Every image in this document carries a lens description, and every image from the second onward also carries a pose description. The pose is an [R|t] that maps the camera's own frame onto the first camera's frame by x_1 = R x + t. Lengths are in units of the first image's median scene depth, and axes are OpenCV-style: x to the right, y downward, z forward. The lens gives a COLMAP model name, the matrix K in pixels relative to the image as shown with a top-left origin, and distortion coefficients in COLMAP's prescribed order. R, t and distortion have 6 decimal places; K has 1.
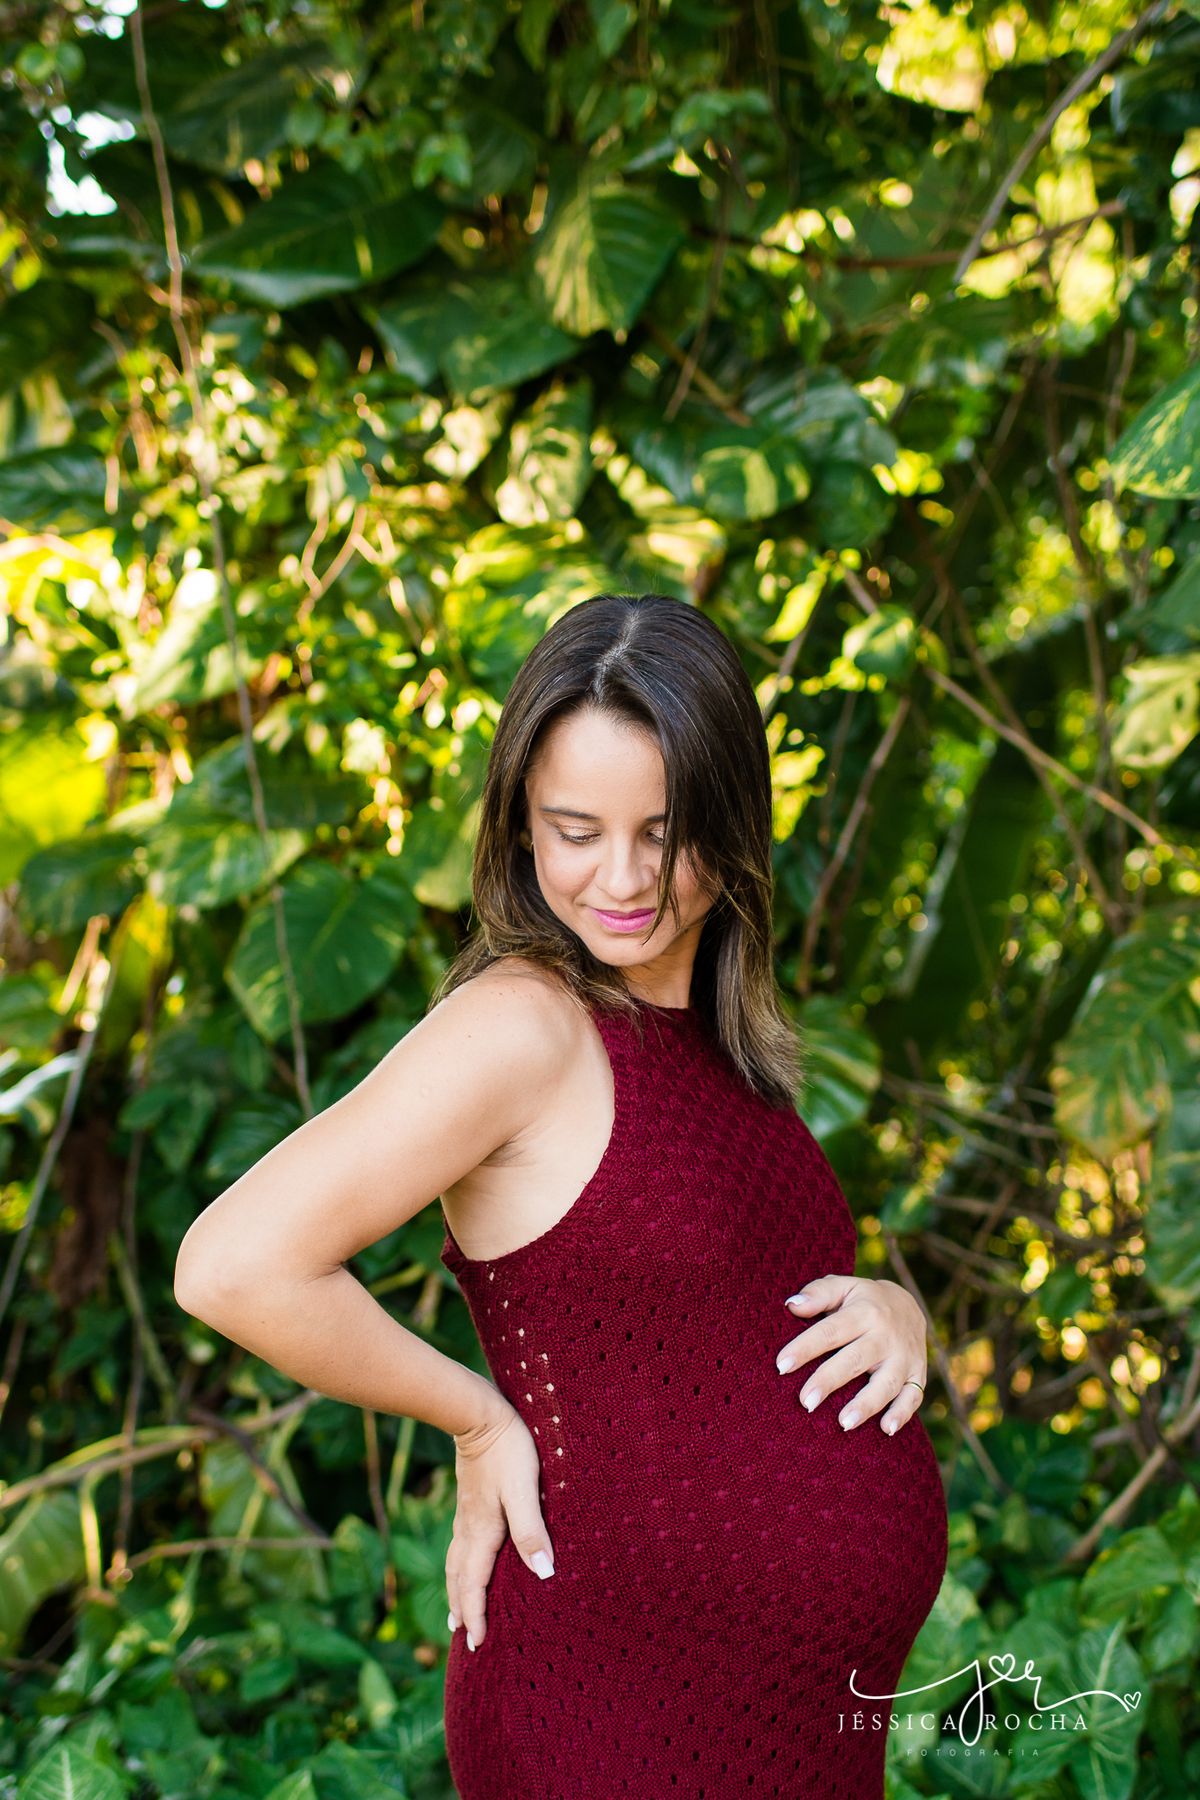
lens RADIAL K [[3041.9, 0, 600.0], [0, 3041.9, 900.0], [0, 0, 1]] dist [0.019380, 0.063877]
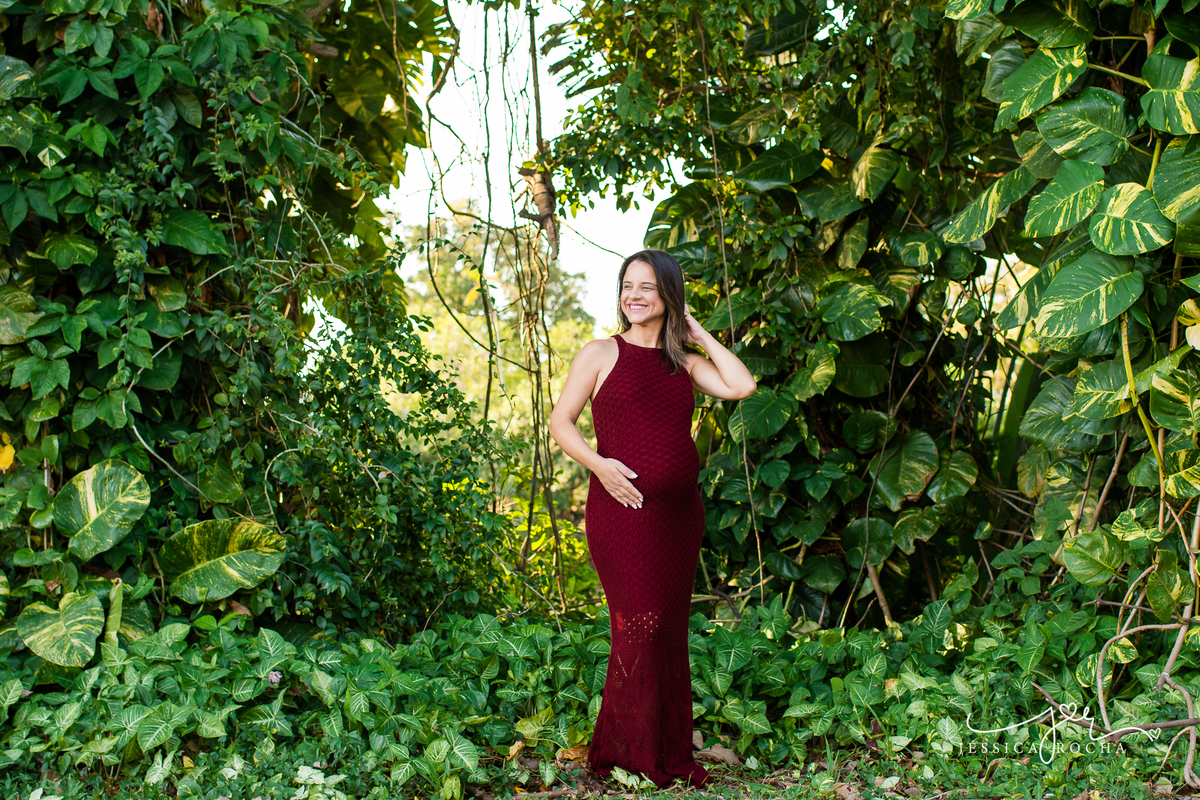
lens RADIAL K [[1847.7, 0, 650.0], [0, 1847.7, 381.5], [0, 0, 1]] dist [-0.133076, 0.236551]
pose [[0.962487, 0.027848, -0.269895, 0.258537], [-0.054098, 0.994443, -0.090314, 0.138106], [0.265880, 0.101527, 0.958645, -0.636038]]
